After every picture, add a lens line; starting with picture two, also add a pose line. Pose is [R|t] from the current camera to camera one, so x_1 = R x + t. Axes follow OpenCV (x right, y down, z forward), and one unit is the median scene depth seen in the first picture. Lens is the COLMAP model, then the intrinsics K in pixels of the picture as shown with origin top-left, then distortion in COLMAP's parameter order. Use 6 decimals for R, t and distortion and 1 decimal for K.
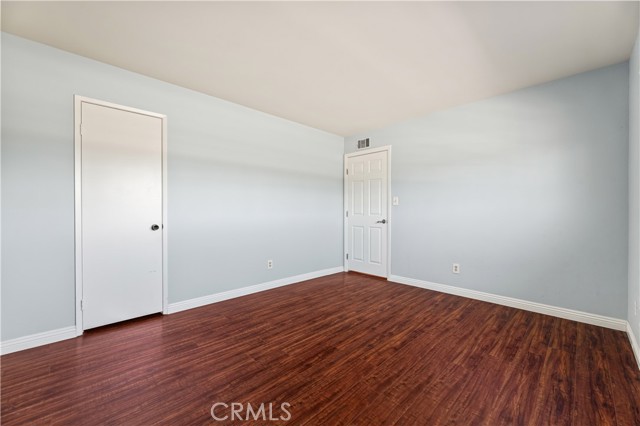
lens RADIAL K [[255.4, 0, 319.6], [0, 255.4, 212.2], [0, 0, 1]] dist [-0.000754, -0.000296]
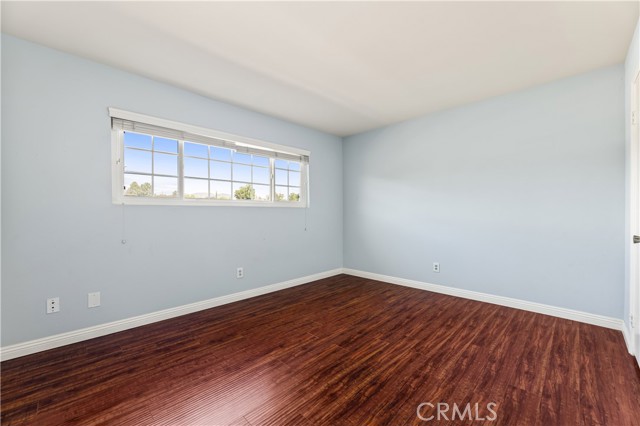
lens RADIAL K [[255.4, 0, 320.4], [0, 255.4, 213.4], [0, 0, 1]] dist [-0.000754, -0.000296]
pose [[-0.999958, 0.004104, -0.008159, 0.140339], [0.004028, 0.999949, 0.009227, -0.012310], [0.008196, 0.009194, -0.999924, 1.957181]]
